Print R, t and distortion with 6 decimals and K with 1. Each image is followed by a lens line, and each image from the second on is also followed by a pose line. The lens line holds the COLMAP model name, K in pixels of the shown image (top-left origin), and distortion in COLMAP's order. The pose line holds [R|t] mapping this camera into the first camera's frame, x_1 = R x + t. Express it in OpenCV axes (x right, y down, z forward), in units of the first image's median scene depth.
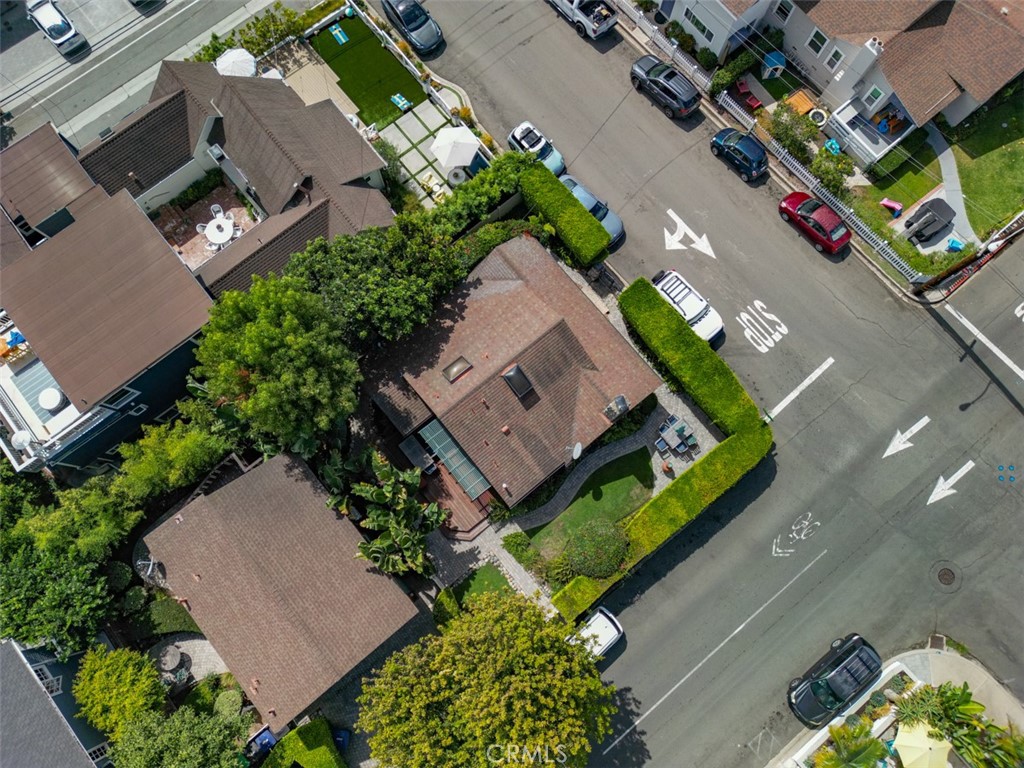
lens RADIAL K [[760.4, 0, 503.5], [0, 760.4, 356.2], [0, 0, 1]] dist [0.083527, -0.104523]
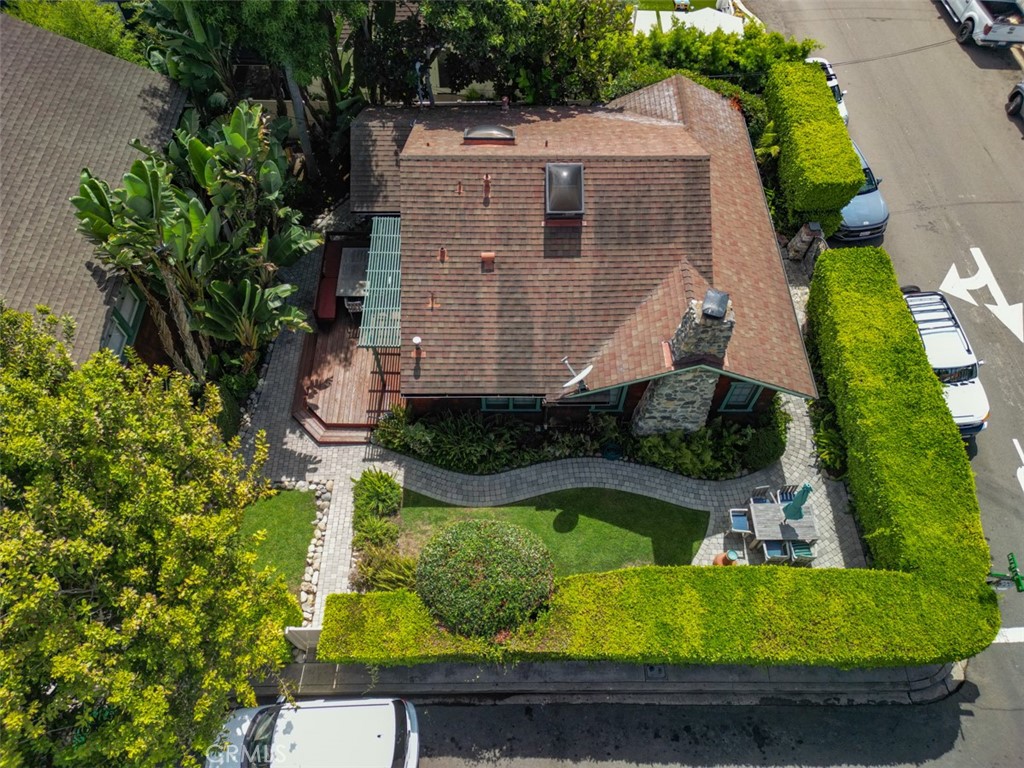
lens RADIAL K [[718.9, 0, 514.8], [0, 718.9, 371.0], [0, 0, 1]] dist [0.072283, -0.066835]
pose [[0.777657, 0.534973, -0.330232, 0.197717], [-0.613317, 0.761000, -0.211474, 0.224532], [0.138174, 0.366991, 0.919905, 0.539362]]
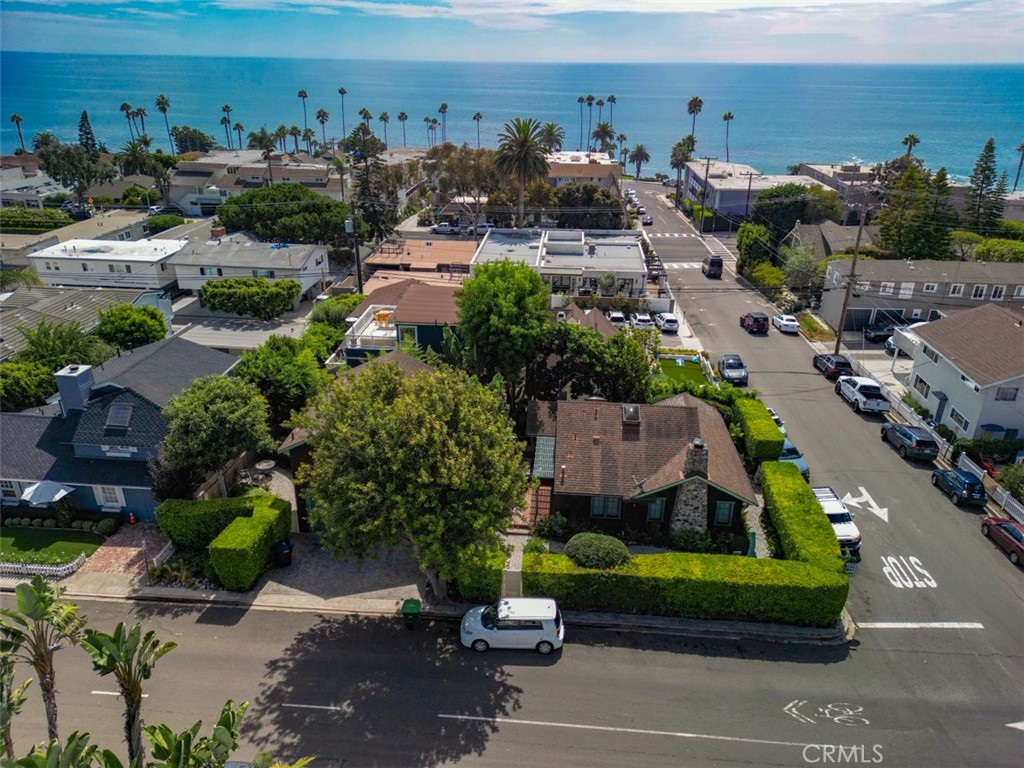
lens RADIAL K [[718.9, 0, 514.8], [0, 718.9, 371.0], [0, 0, 1]] dist [0.072283, -0.066835]
pose [[0.716994, 0.271047, -0.642226, 0.517714], [-0.679974, 0.474797, -0.558752, 0.657952], [0.153478, 0.837318, 0.524731, 0.319220]]
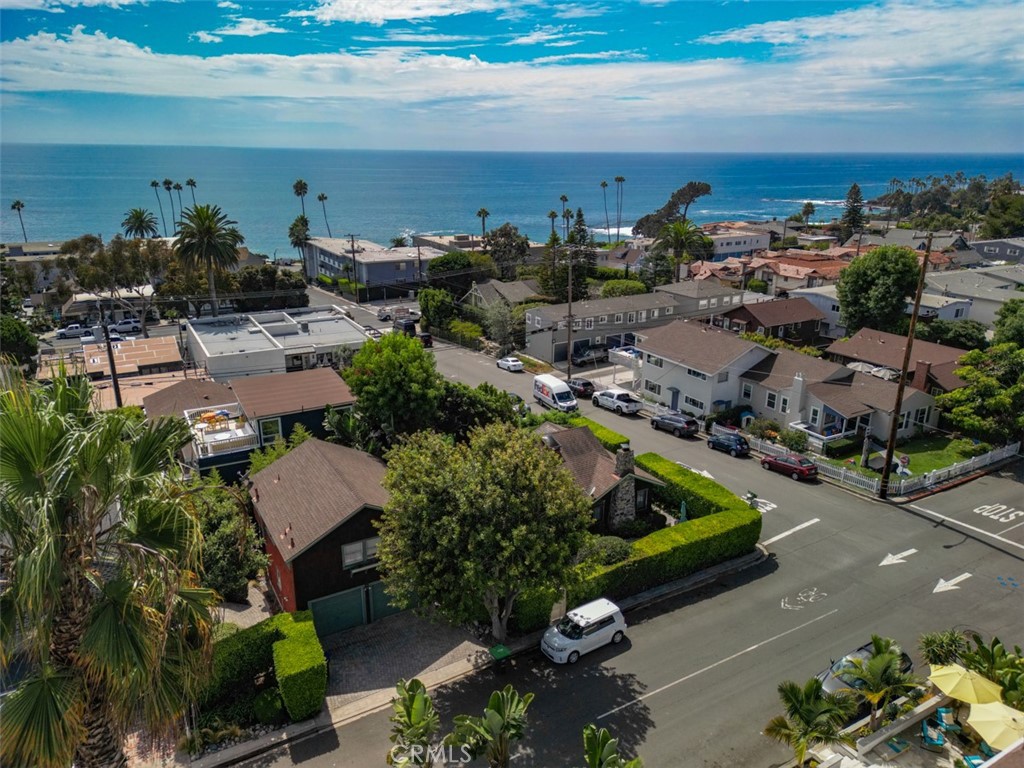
lens RADIAL K [[718.9, 0, 514.8], [0, 718.9, 371.0], [0, 0, 1]] dist [0.072283, -0.066835]
pose [[0.986893, 0.048495, -0.153920, 0.133082], [-0.157689, 0.492570, -0.855868, 0.963430], [0.034311, 0.868921, 0.493761, 0.241370]]
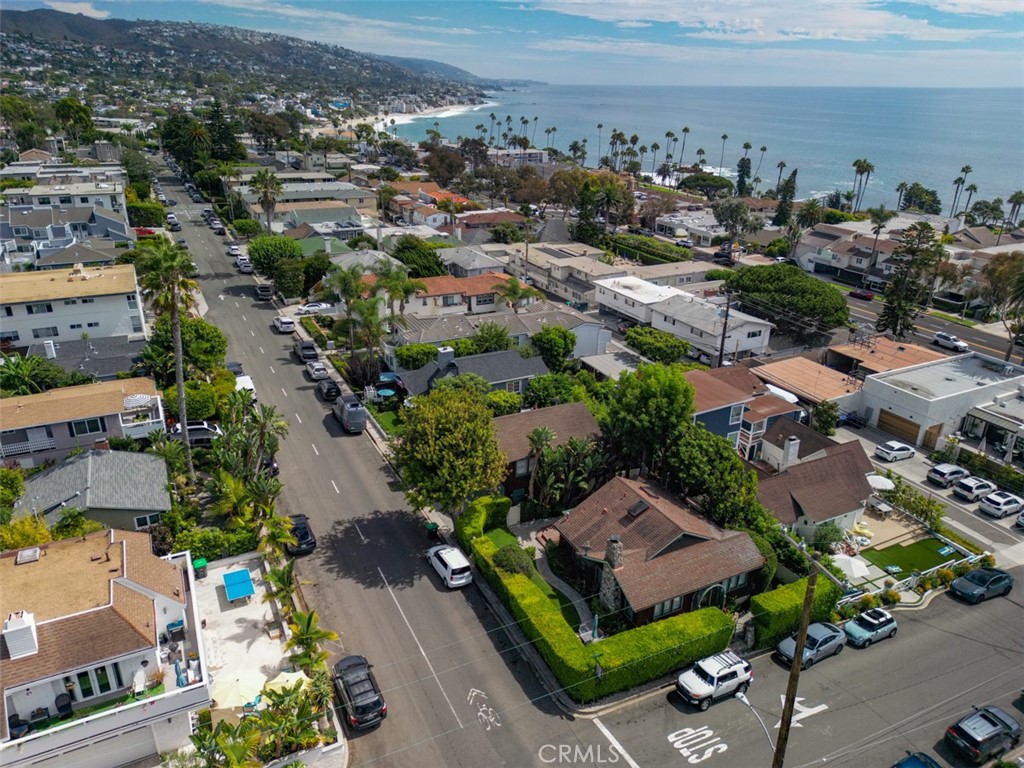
lens RADIAL K [[718.9, 0, 514.8], [0, 718.9, 371.0], [0, 0, 1]] dist [0.072283, -0.066835]
pose [[-0.217201, 0.346507, -0.912555, 1.101799], [-0.954415, 0.120694, 0.272993, -0.131961], [0.204734, 0.930250, 0.304497, 0.274889]]
